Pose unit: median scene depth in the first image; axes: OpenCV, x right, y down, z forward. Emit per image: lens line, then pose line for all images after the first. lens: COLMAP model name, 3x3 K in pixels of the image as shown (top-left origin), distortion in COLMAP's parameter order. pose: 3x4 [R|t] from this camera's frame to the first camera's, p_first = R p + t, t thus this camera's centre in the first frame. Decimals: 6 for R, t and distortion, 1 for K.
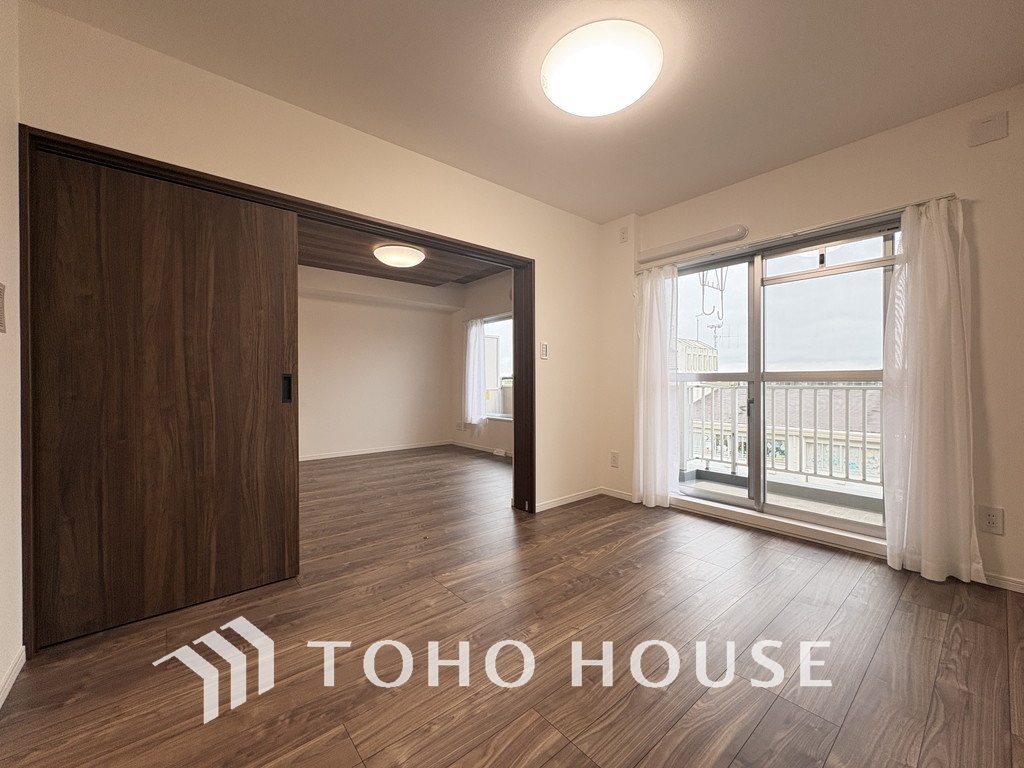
lens RADIAL K [[410.3, 0, 513.1], [0, 410.3, 381.3], [0, 0, 1]] dist [0.000742, 0.000331]
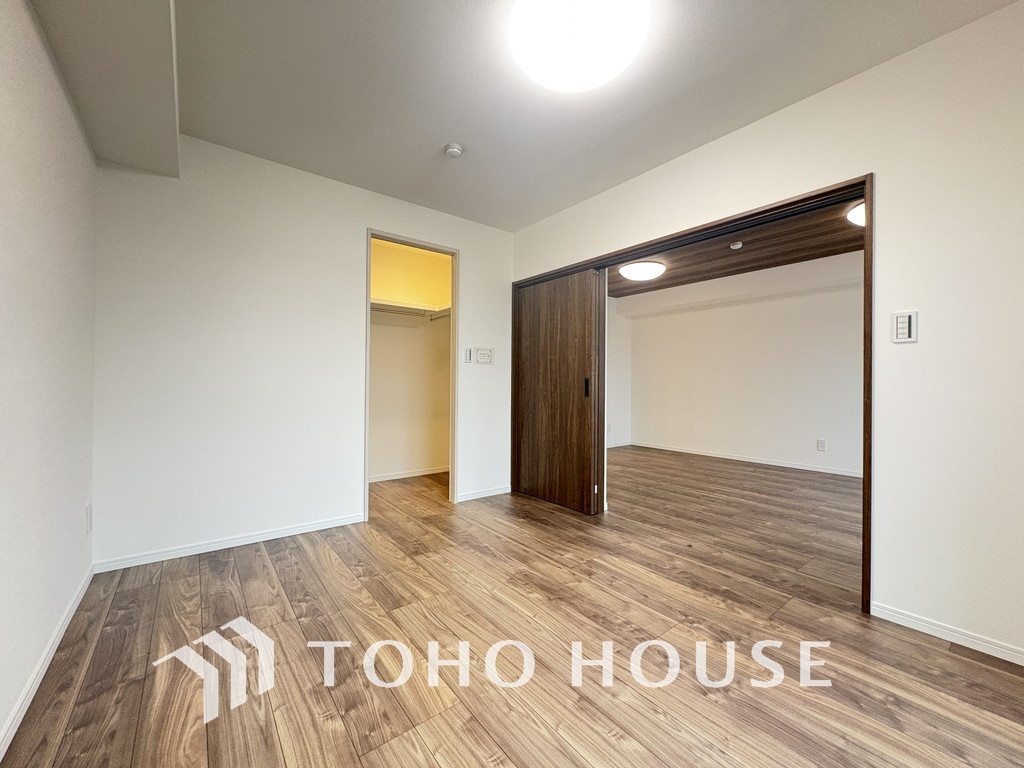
lens RADIAL K [[409.7, 0, 510.0], [0, 409.7, 383.6], [0, 0, 1]] dist [0.001285, -0.000146]
pose [[-0.042186, 0.000594, -0.999110, 0.976455], [-0.006456, 0.999979, 0.000867, 0.003542], [0.999089, 0.006487, -0.042181, 0.788261]]
